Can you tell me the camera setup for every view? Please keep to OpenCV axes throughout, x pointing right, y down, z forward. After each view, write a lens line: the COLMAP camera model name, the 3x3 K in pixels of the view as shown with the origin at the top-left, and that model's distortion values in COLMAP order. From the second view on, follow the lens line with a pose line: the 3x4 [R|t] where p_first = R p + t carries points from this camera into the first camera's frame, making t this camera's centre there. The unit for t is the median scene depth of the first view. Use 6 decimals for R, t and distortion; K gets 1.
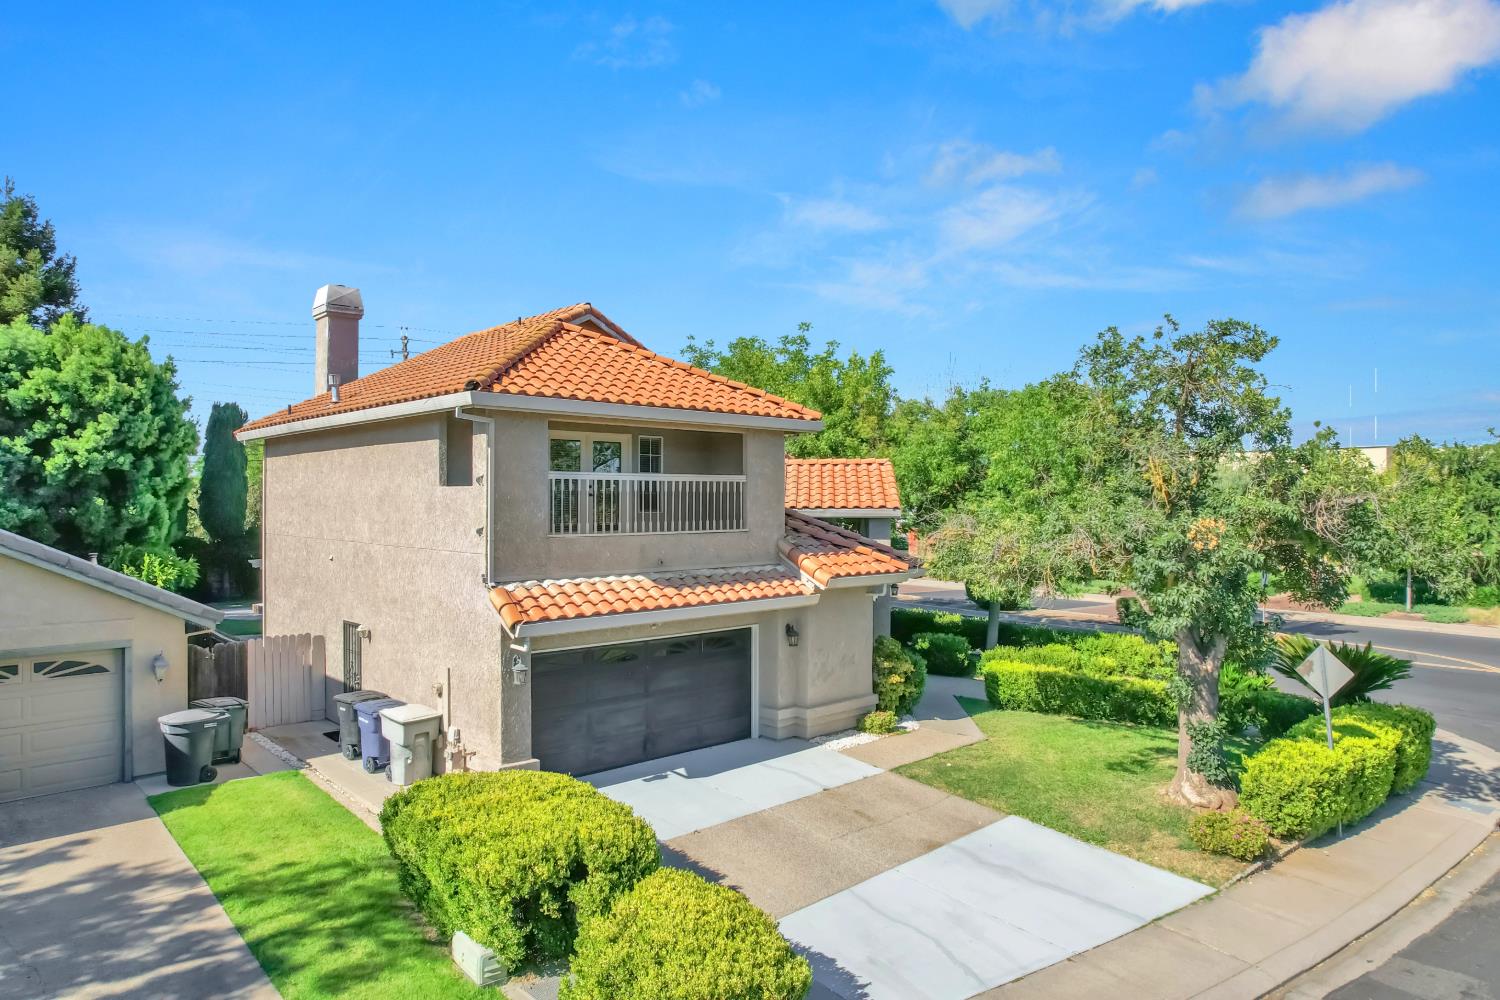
lens RADIAL K [[955.8, 0, 755.3], [0, 955.8, 508.9], [0, 0, 1]] dist [-0.074531, 0.063849]
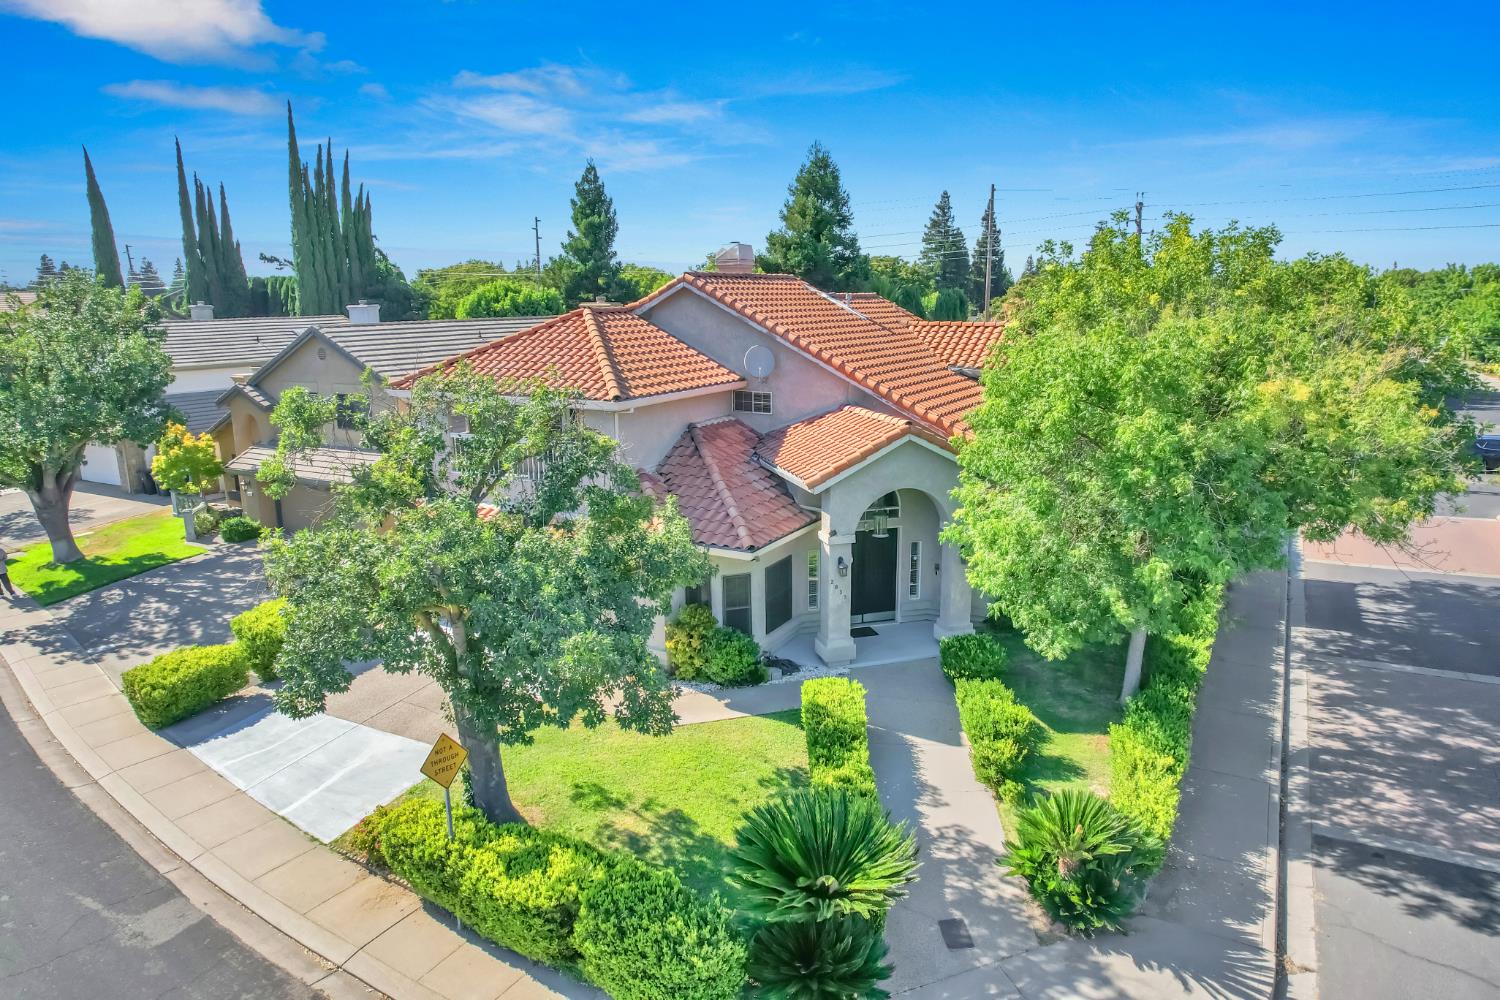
lens RADIAL K [[955.8, 0, 758.2], [0, 955.8, 499.1], [0, 0, 1]] dist [-0.074531, 0.063849]
pose [[0.310430, 0.191856, -0.931034, 1.329463], [0.002036, 0.979285, 0.202477, -0.230296], [0.950594, -0.064750, 0.303609, 0.903699]]
